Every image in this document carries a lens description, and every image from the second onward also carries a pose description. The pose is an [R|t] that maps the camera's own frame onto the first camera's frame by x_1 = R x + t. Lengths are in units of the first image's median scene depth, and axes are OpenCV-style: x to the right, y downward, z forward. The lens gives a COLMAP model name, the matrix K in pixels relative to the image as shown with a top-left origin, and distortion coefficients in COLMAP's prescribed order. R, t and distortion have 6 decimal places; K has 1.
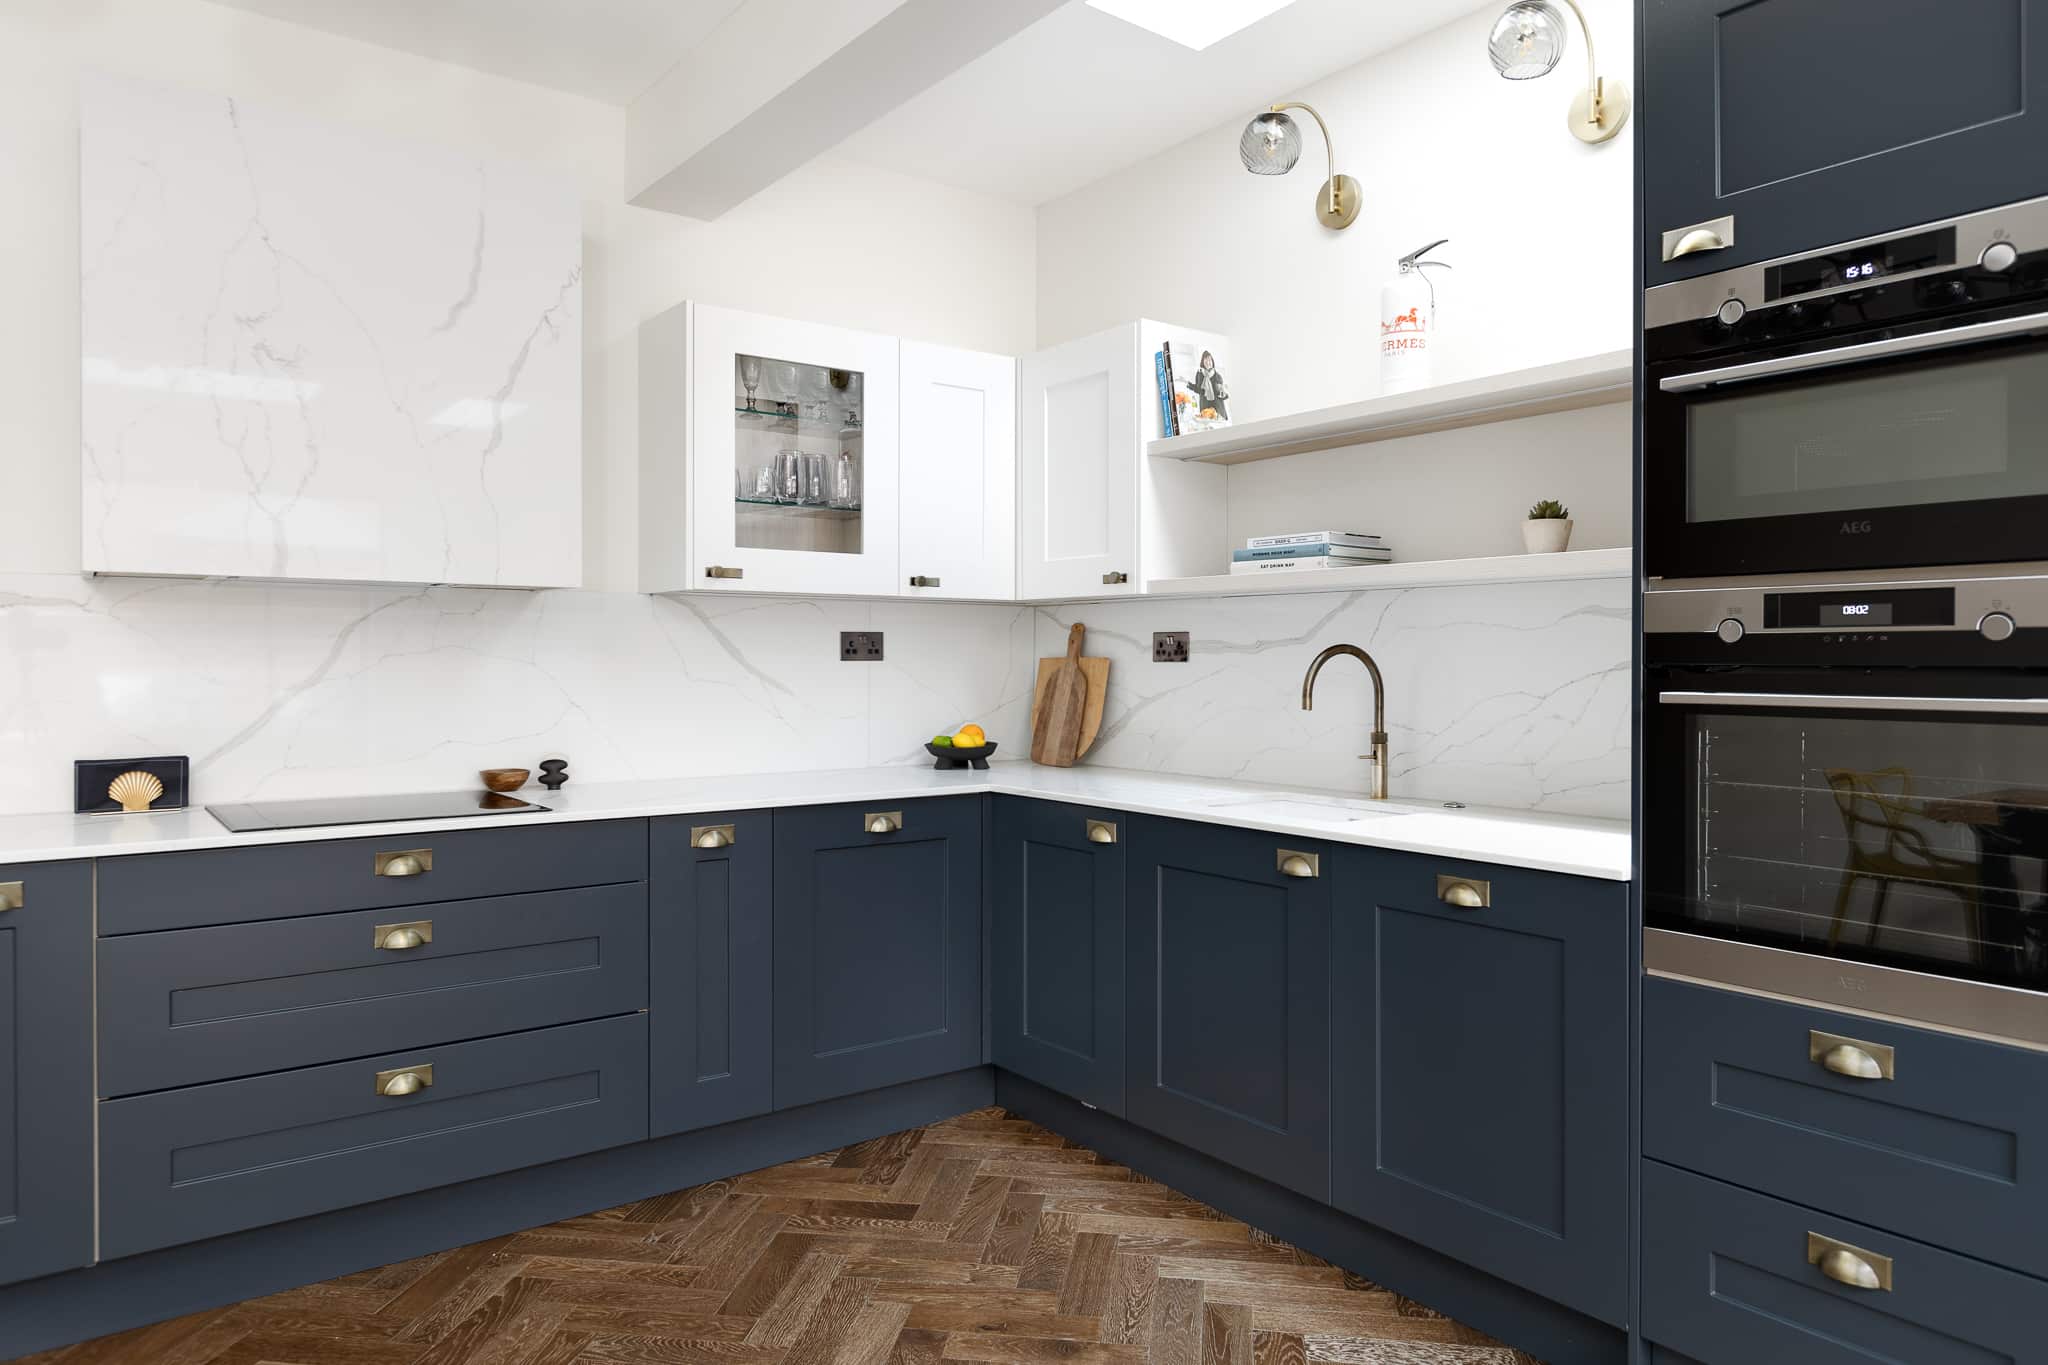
lens RADIAL K [[1311.0, 0, 1030.6], [0, 1311.0, 666.1], [0, 0, 1]] dist [-0.002930, -0.001202]
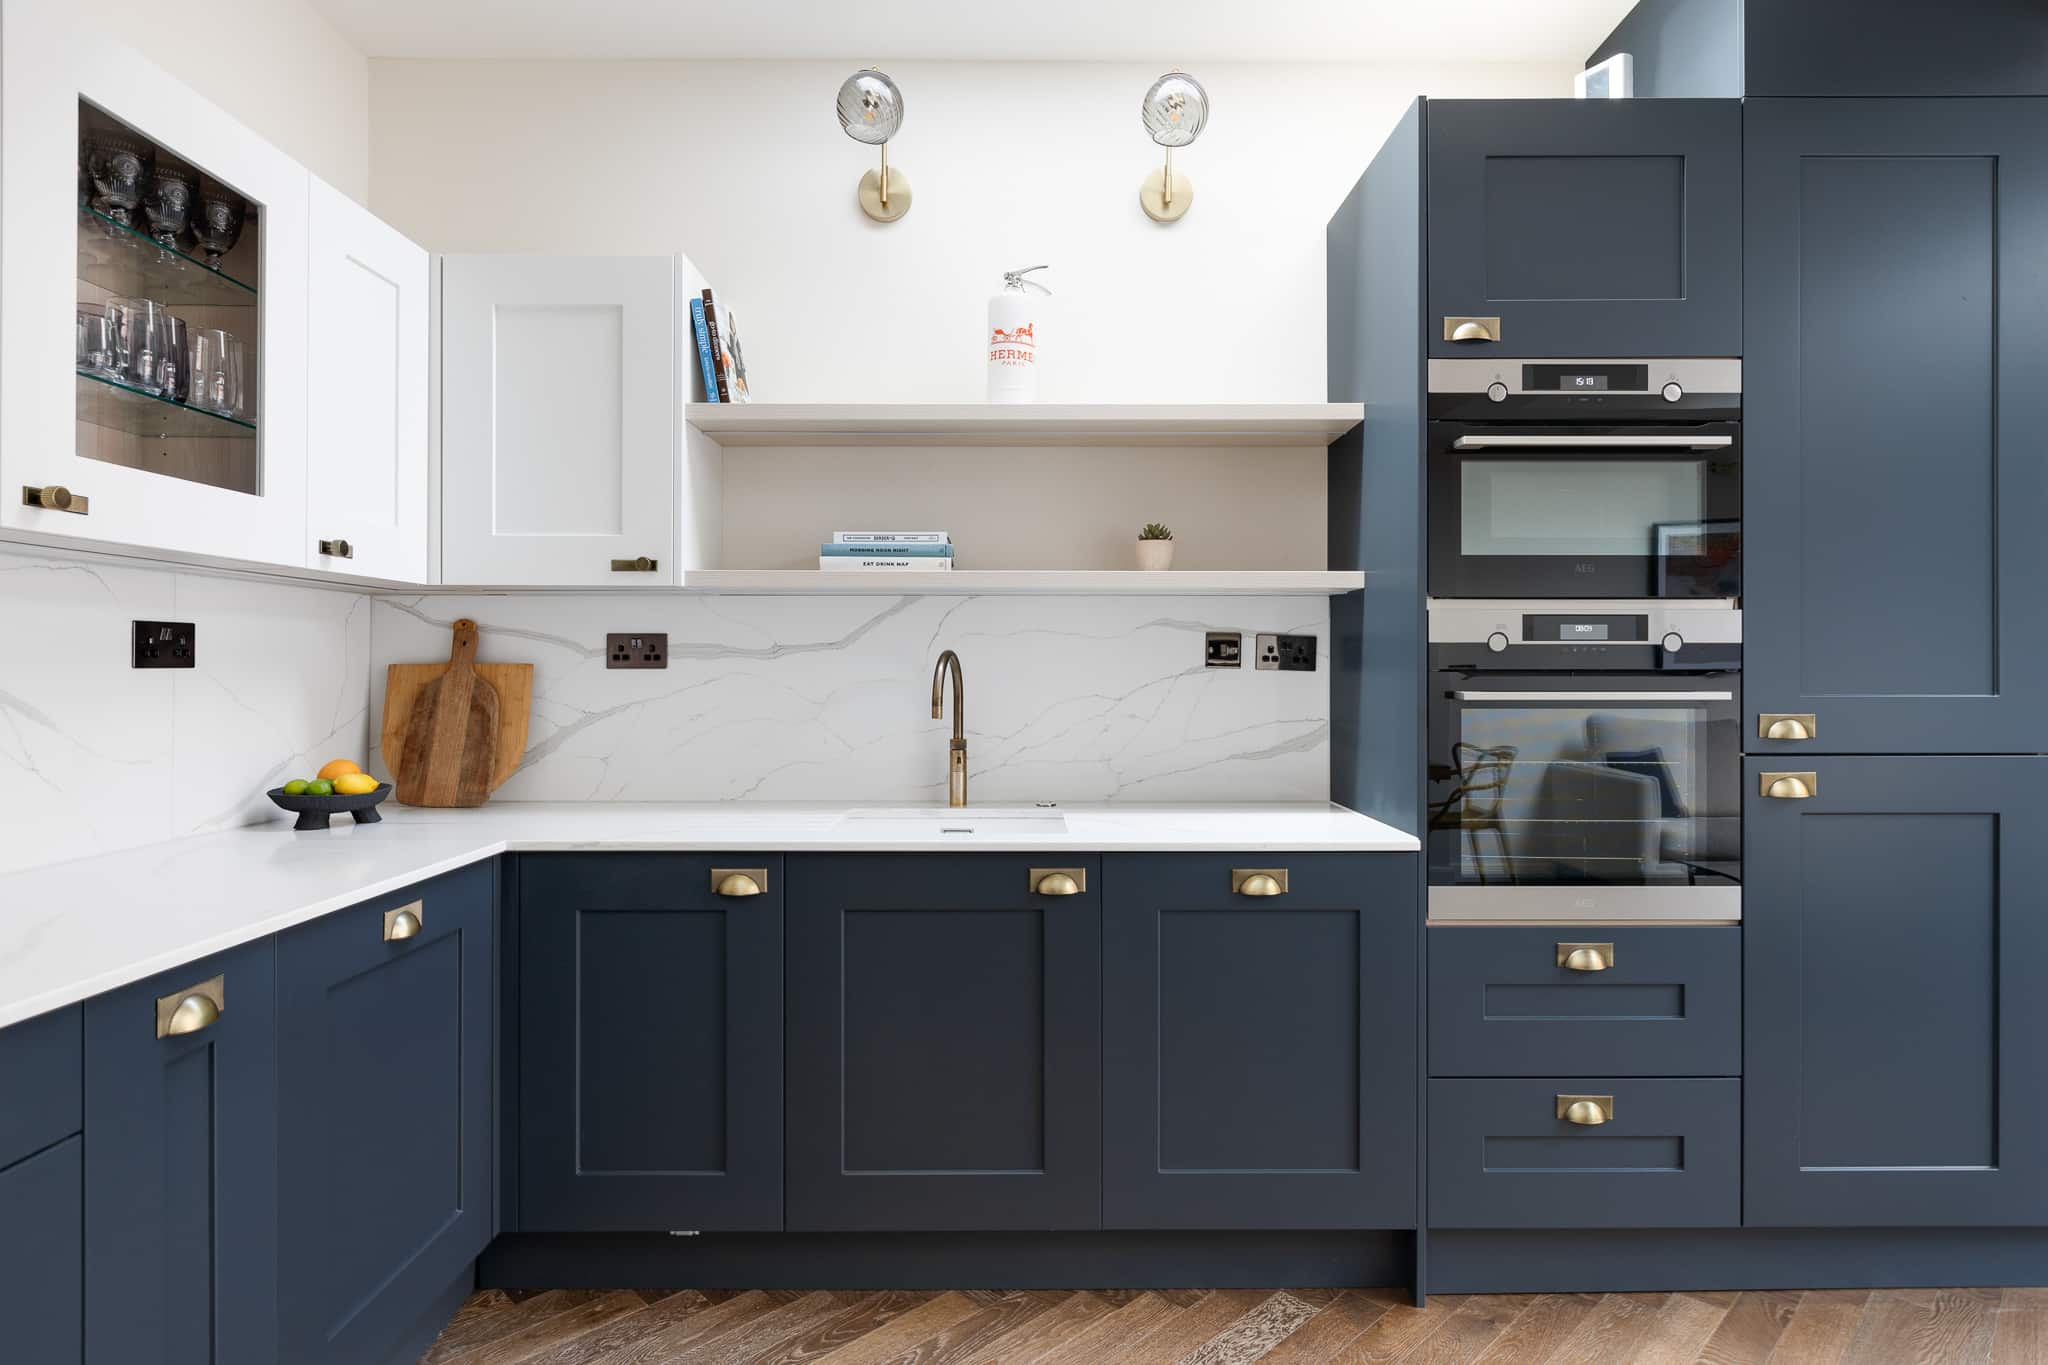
lens RADIAL K [[1111.1, 0, 1037.0], [0, 1111.1, 663.7], [0, 0, 1]] dist [-0.001738, 0.000733]
pose [[0.600825, 0.001366, 0.799380, -0.373520], [0.005105, 0.999972, -0.005546, -0.001544], [-0.799365, 0.007413, 0.600801, 0.443336]]
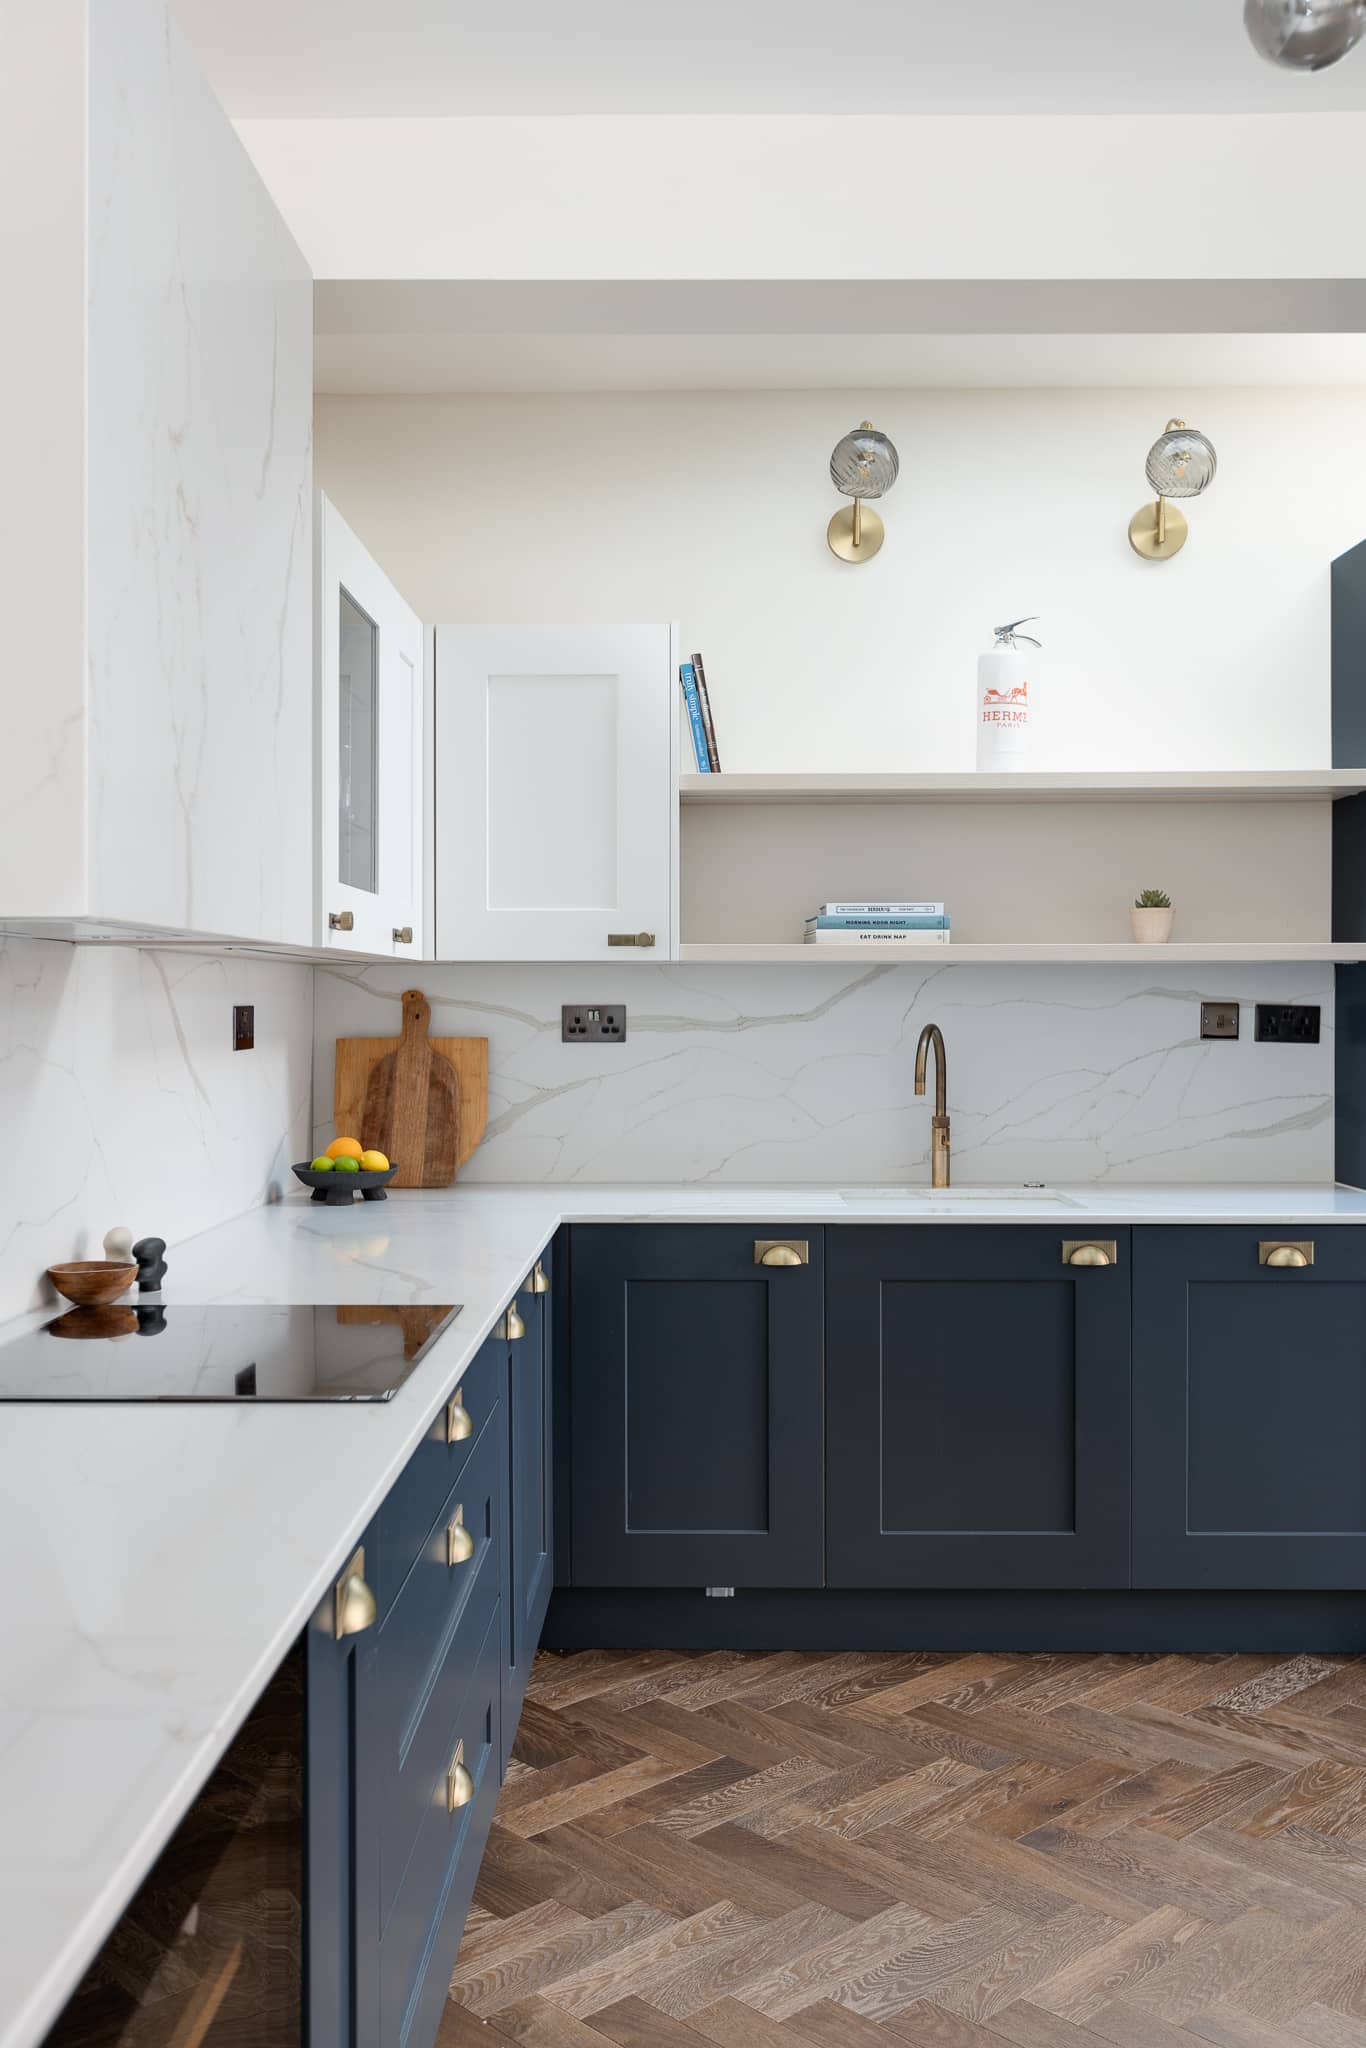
lens RADIAL K [[1834.9, 0, 683.0], [0, 1834.9, 1024.0], [0, 0, 1]] dist [-0.000089, 0.009388]
pose [[0.618451, -0.013024, 0.785716, -0.886064], [0.007380, 0.999915, 0.010766, -0.031399], [-0.785789, -0.000860, 0.618494, 0.327442]]
